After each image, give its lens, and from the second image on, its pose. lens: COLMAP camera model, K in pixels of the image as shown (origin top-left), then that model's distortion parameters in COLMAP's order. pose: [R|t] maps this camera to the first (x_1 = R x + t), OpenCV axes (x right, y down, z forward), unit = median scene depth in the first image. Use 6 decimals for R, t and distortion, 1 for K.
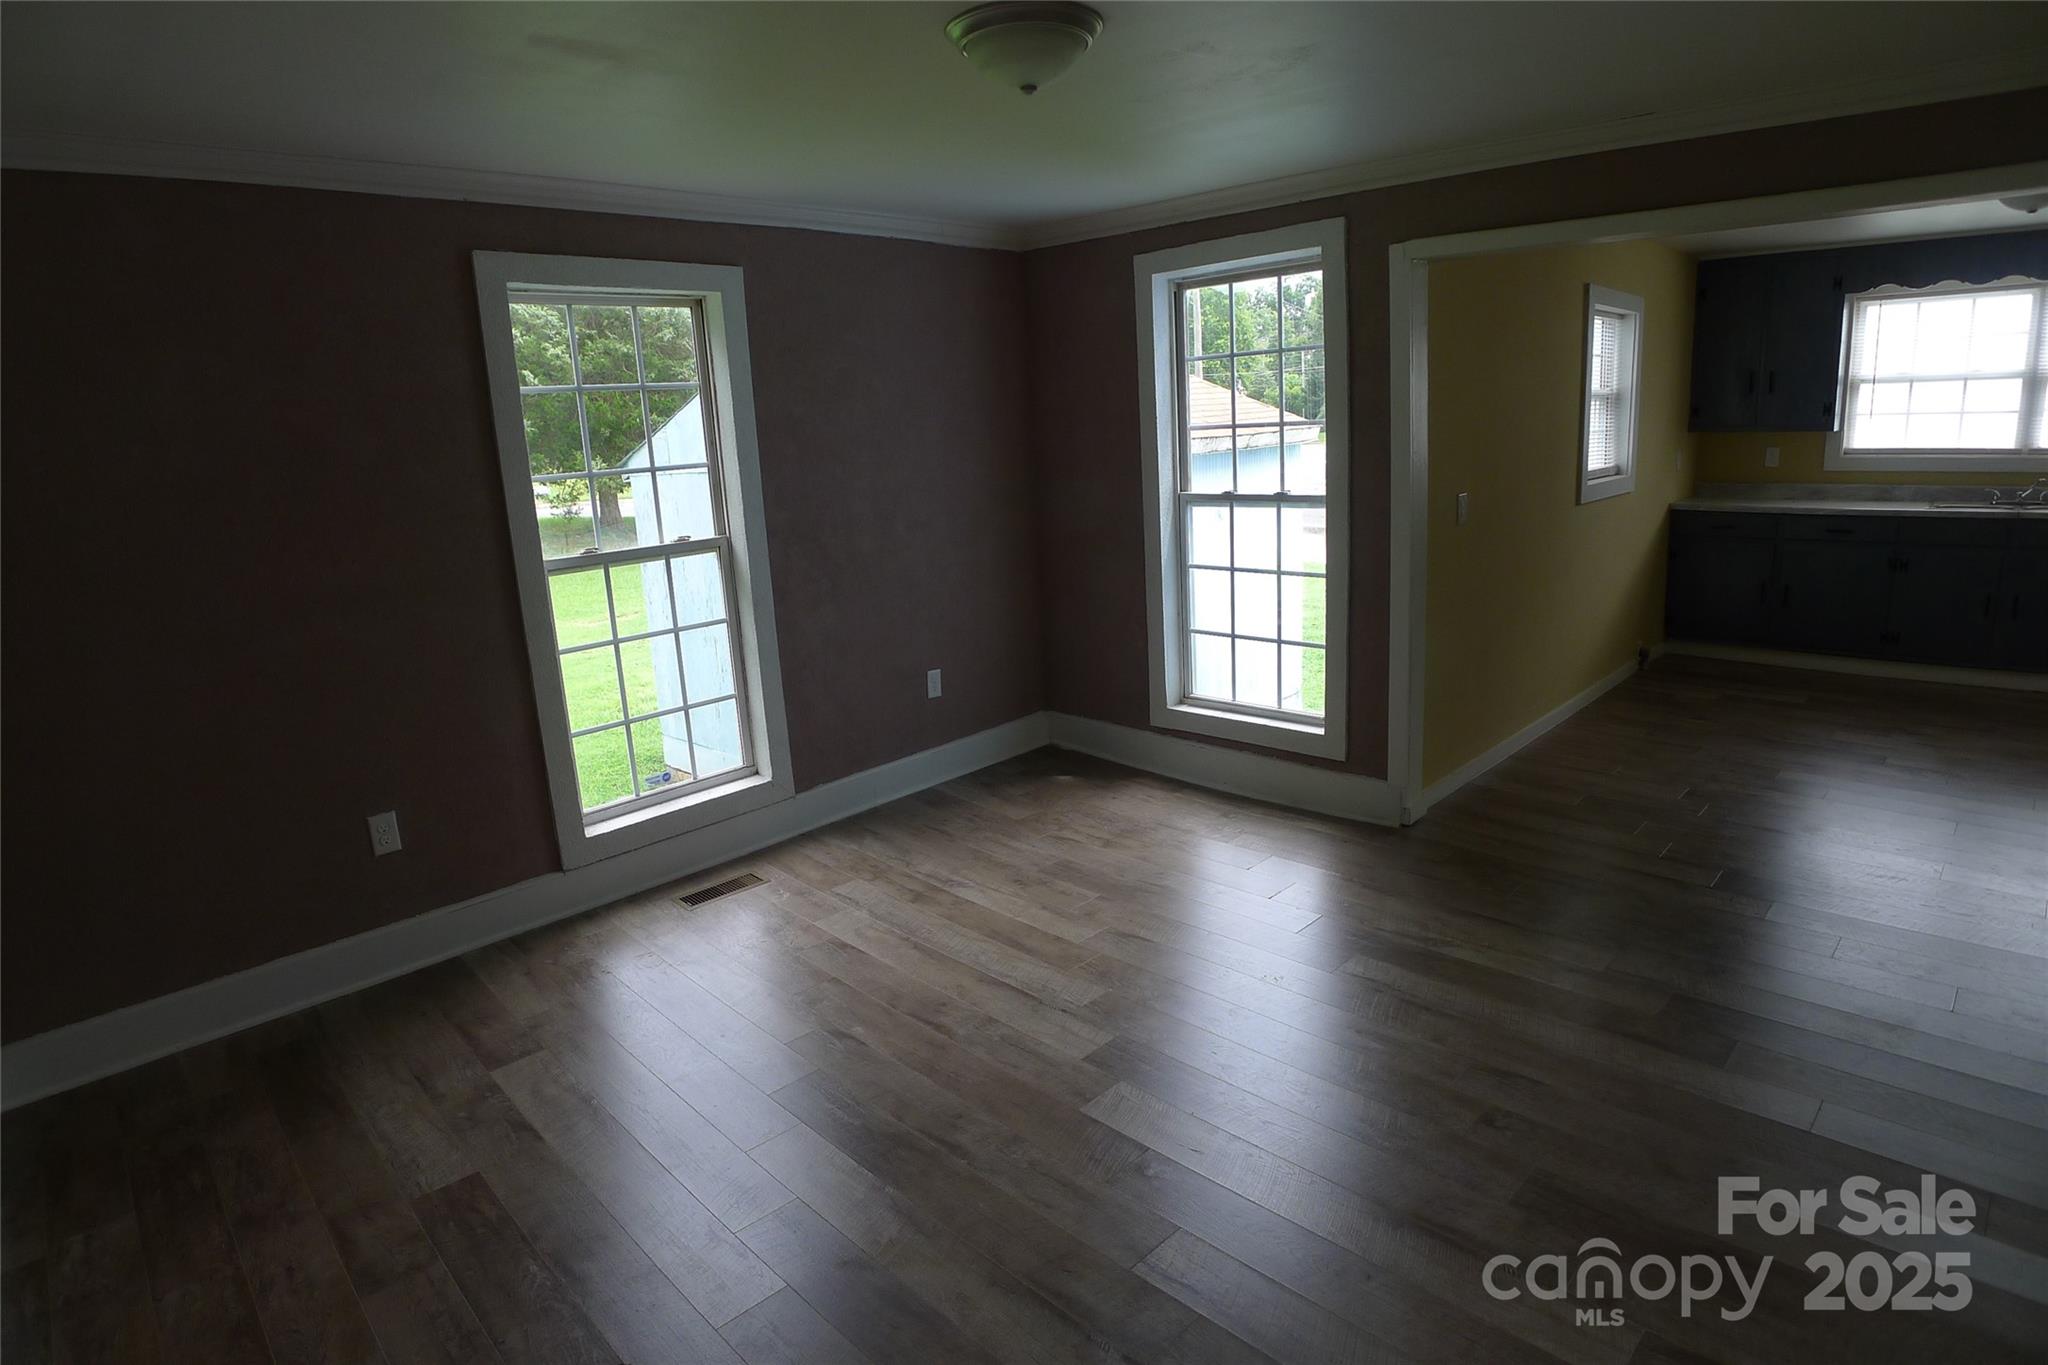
lens RADIAL K [[1087.7, 0, 1019.6], [0, 1087.7, 676.3], [0, 0, 1]] dist [-0.103546, 0.029317]
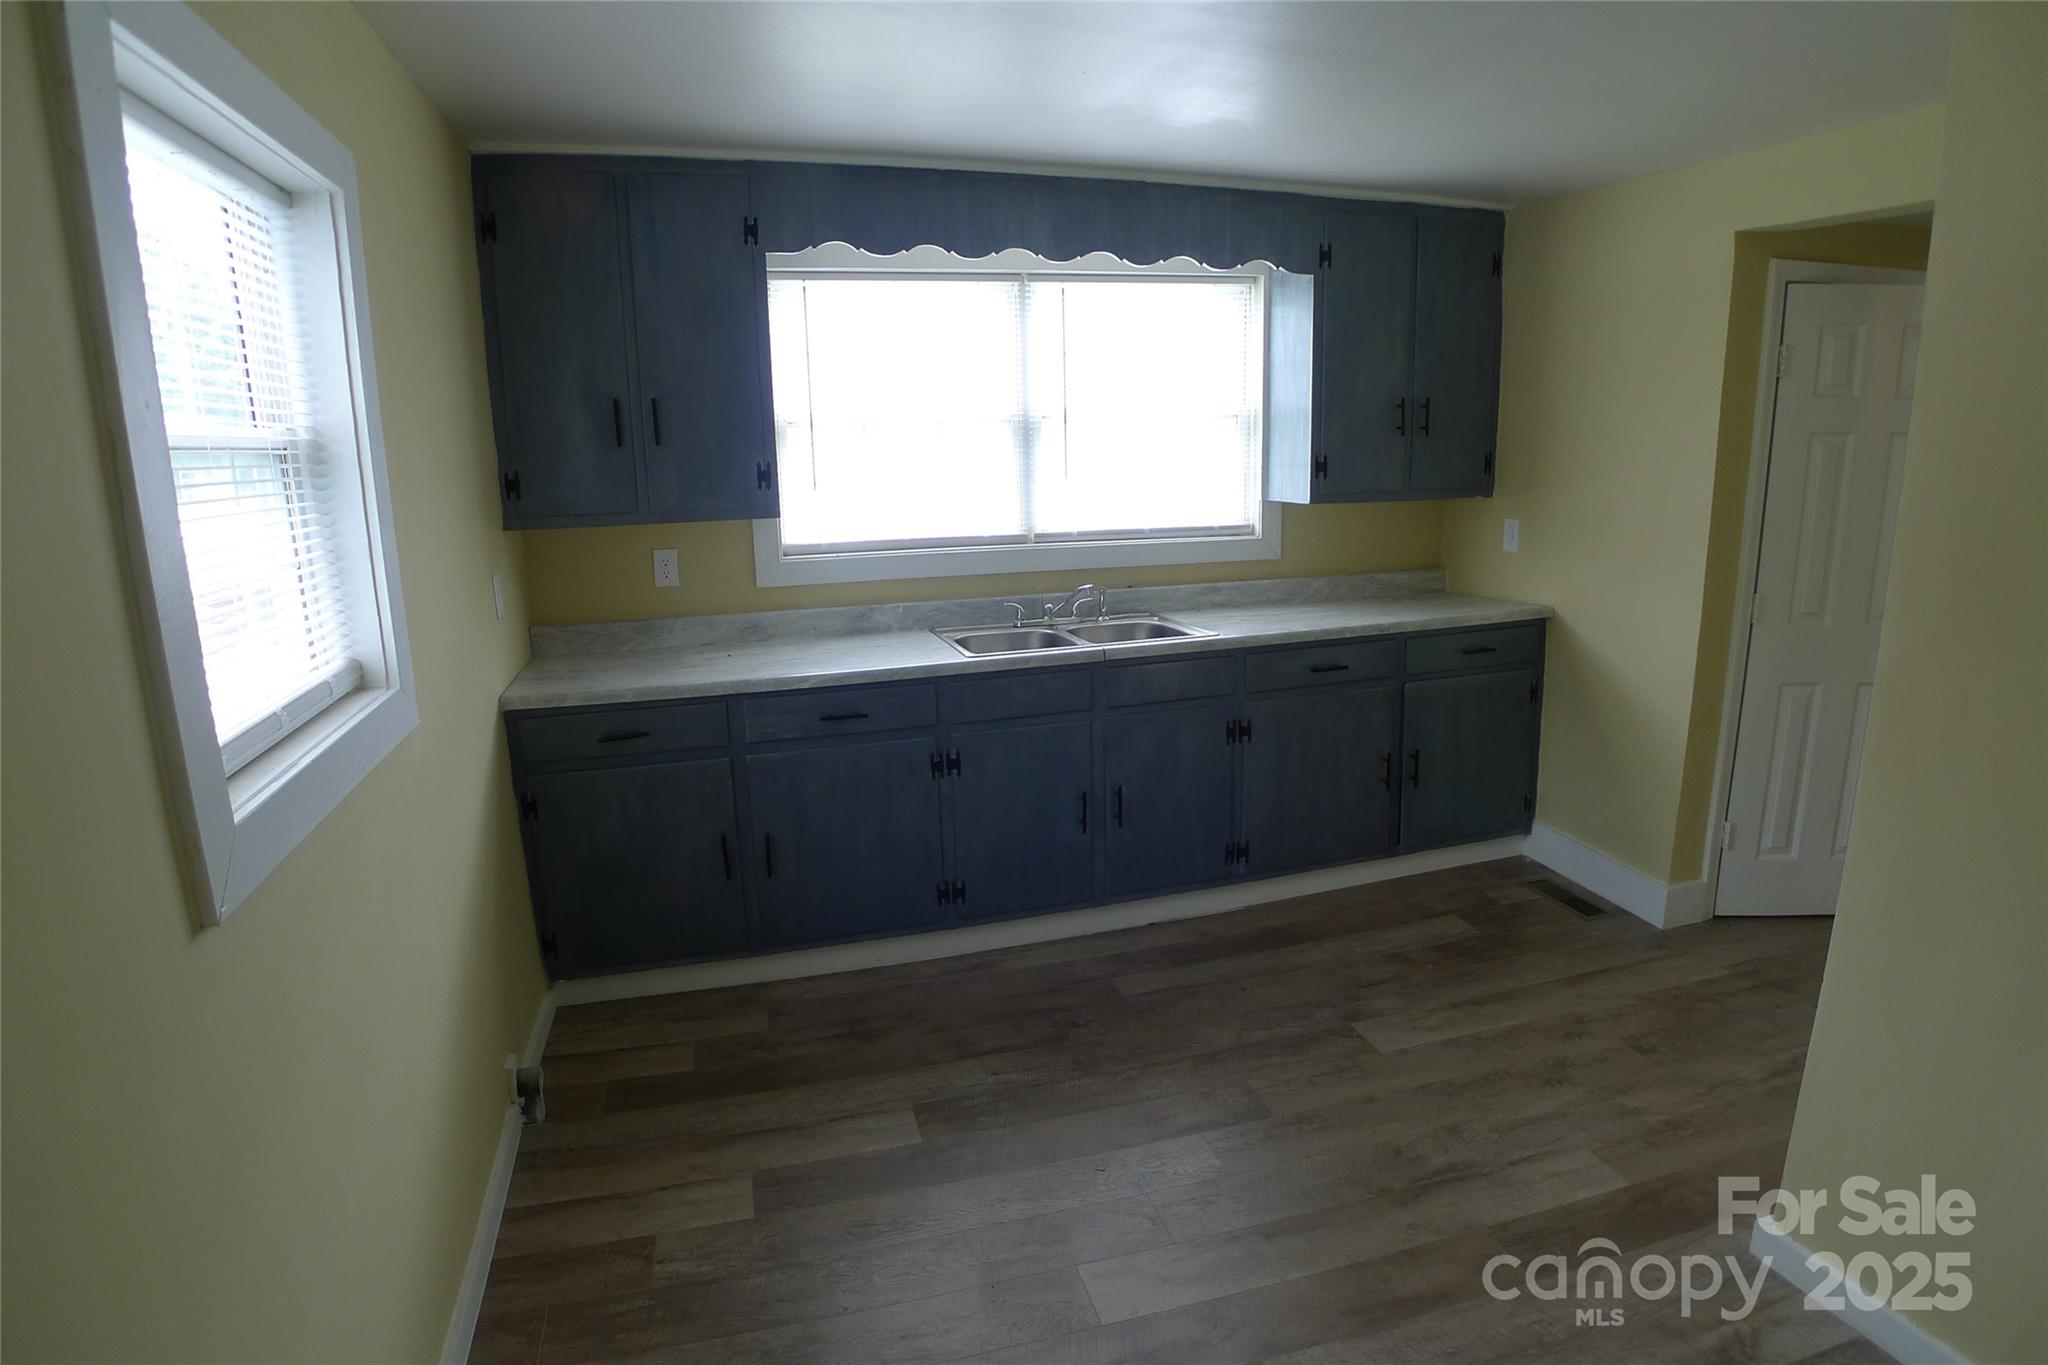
lens RADIAL K [[1087.7, 0, 1019.6], [0, 1087.7, 676.3], [0, 0, 1]] dist [-0.103546, 0.029317]
pose [[0.492166, -0.142637, 0.858736, 0.489077], [0.194773, 0.979518, 0.051070, -0.216138], [-0.848432, 0.142124, 0.509867, 0.825585]]
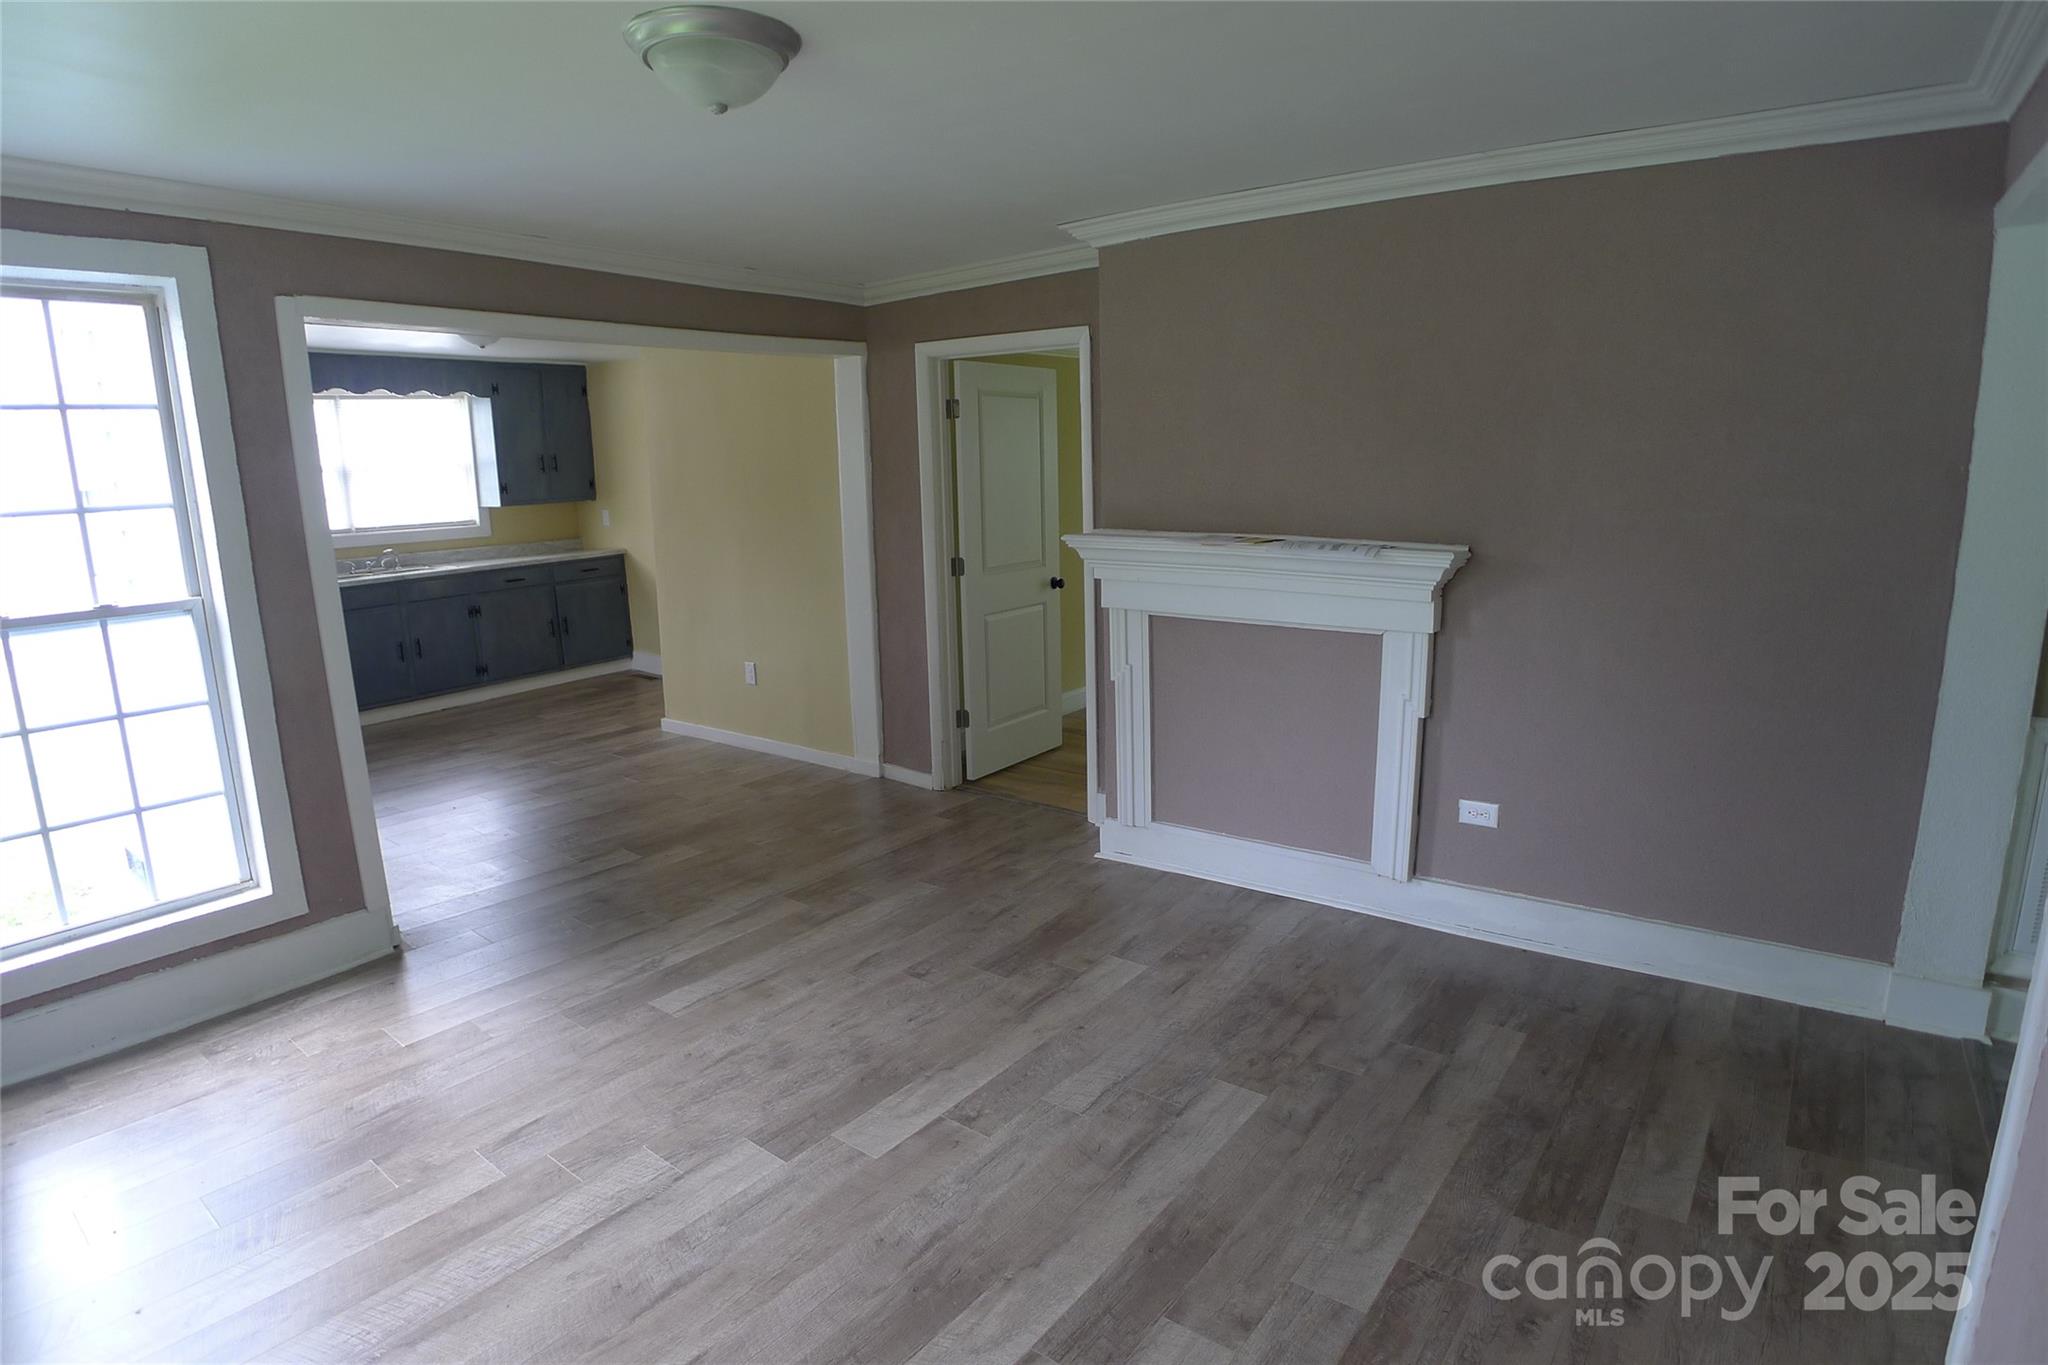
lens RADIAL K [[1087.7, 0, 1019.6], [0, 1087.7, 676.3], [0, 0, 1]] dist [-0.103546, 0.029317]
pose [[-0.122828, -0.142657, 0.982121, -0.467505], [0.253154, 0.952373, 0.169996, -0.081190], [-0.959597, 0.269509, -0.080864, 0.456698]]
